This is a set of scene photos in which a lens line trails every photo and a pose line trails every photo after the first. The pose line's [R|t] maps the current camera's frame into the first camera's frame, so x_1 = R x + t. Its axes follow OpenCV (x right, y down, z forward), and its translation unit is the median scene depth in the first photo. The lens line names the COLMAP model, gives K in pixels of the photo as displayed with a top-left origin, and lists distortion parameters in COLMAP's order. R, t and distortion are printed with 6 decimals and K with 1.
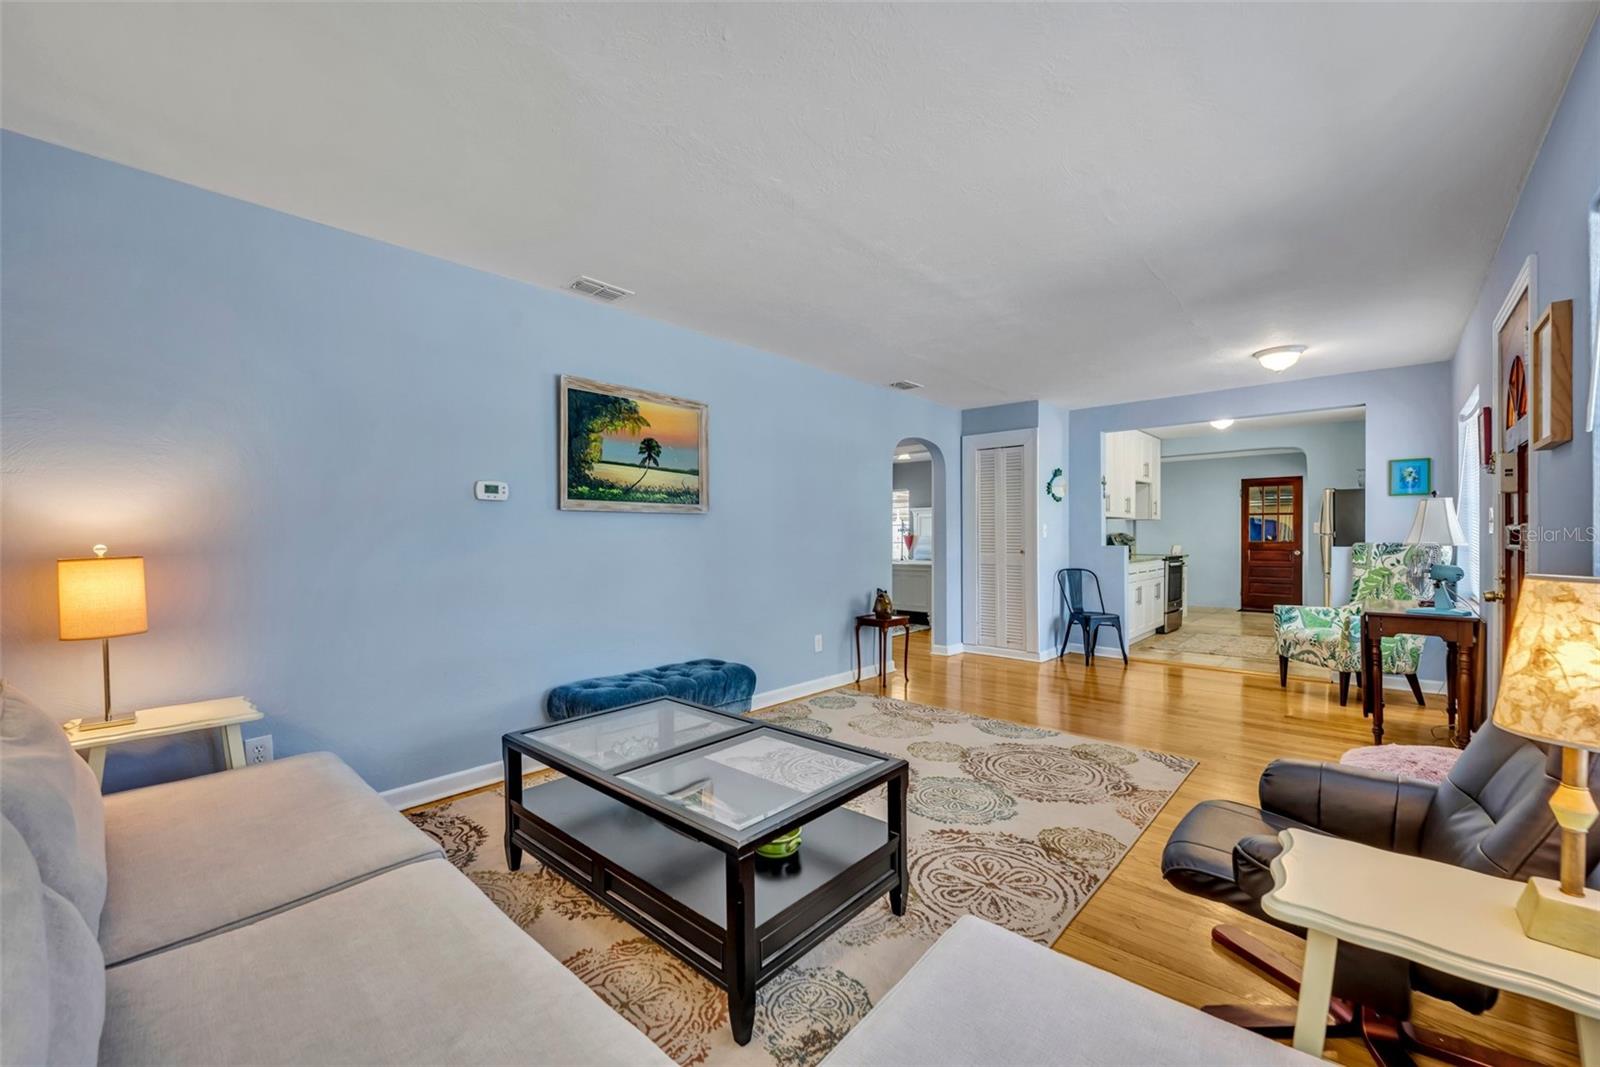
lens RADIAL K [[646.2, 0, 792.9], [0, 646.2, 534.8], [0, 0, 1]] dist [0.000156, -0.000024]
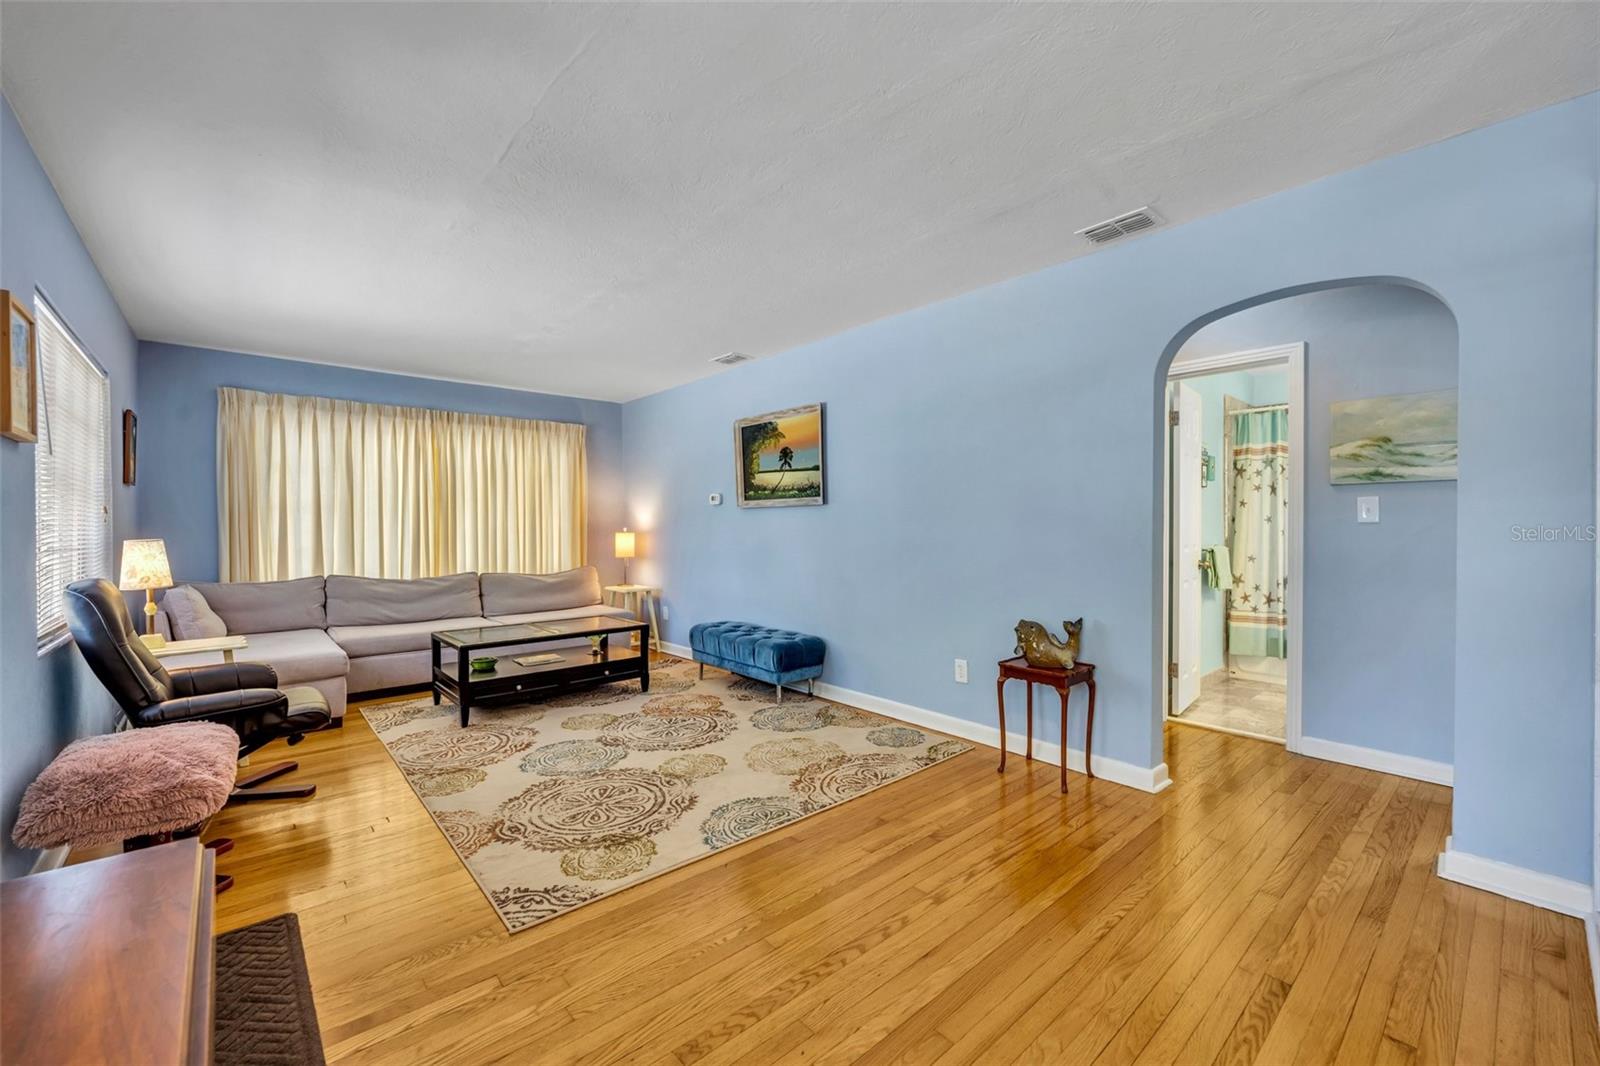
lens RADIAL K [[645.8, 0, 799.7], [0, 645.8, 535.8], [0, 0, 1]] dist [-0.003748, -0.000272]
pose [[-0.110896, 0.020033, -0.993630, 1.005215], [0.004485, 0.999797, 0.019657, -0.002094], [0.993822, -0.002276, -0.110963, 1.146465]]
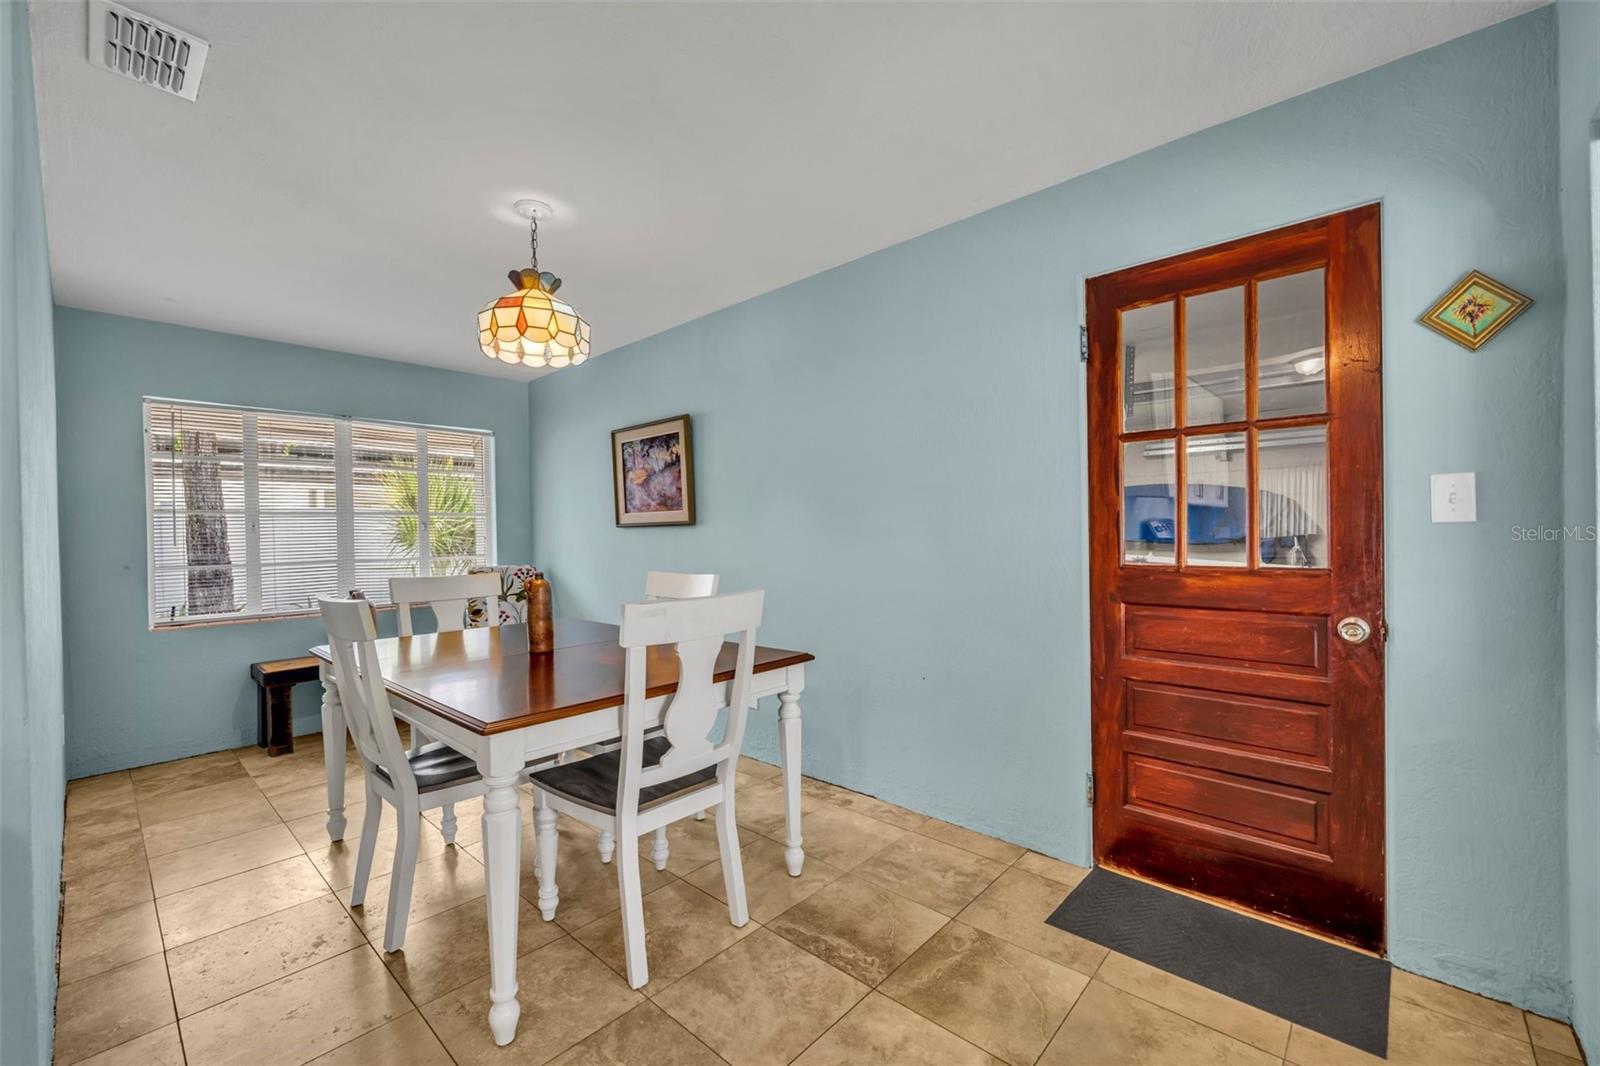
lens RADIAL K [[645.8, 0, 799.7], [0, 645.8, 535.8], [0, 0, 1]] dist [-0.003748, -0.000272]
pose [[0.999879, -0.014206, 0.006356, 1.553329], [0.014161, 0.999874, 0.007139, -0.005300], [-0.006456, -0.007048, 0.999954, 2.043131]]
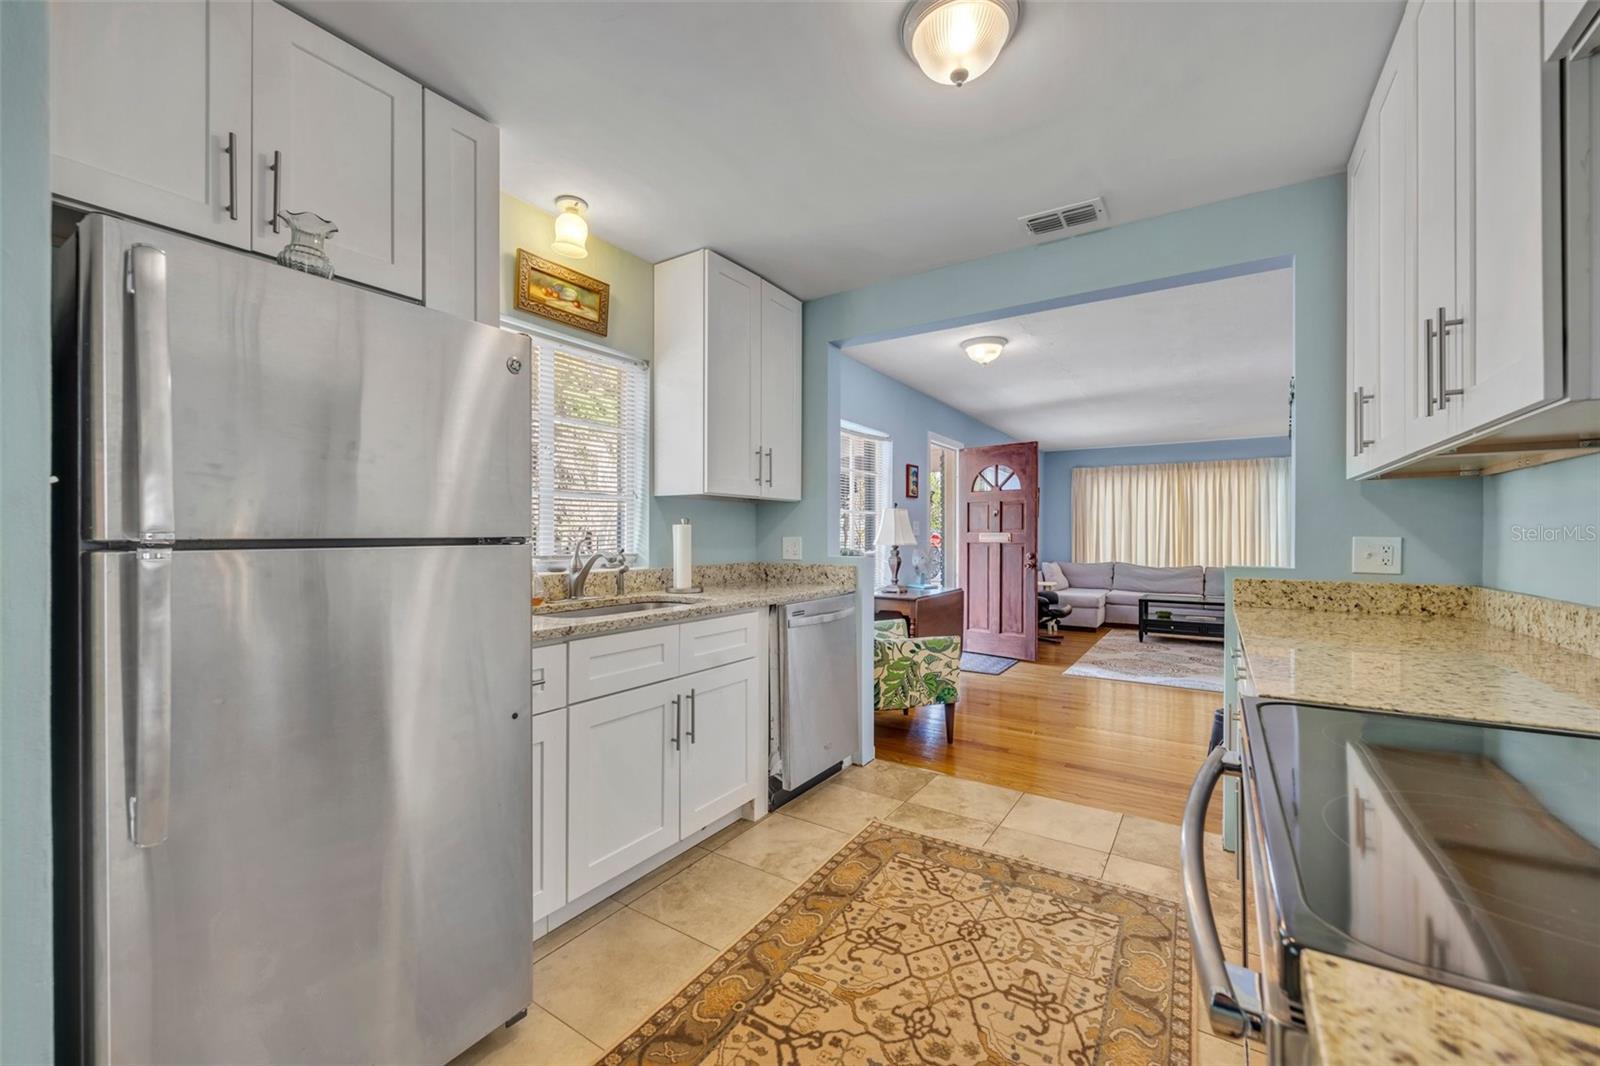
lens RADIAL K [[639.3, 0, 807.7], [0, 639.3, 536.3], [0, 0, 1]] dist [-0.001591, -0.000038]
pose [[-0.984815, 0.002397, -0.173591, 1.356604], [0.002101, 0.999996, 0.001887, -0.004252], [0.173595, 0.001494, -0.984816, 2.180473]]
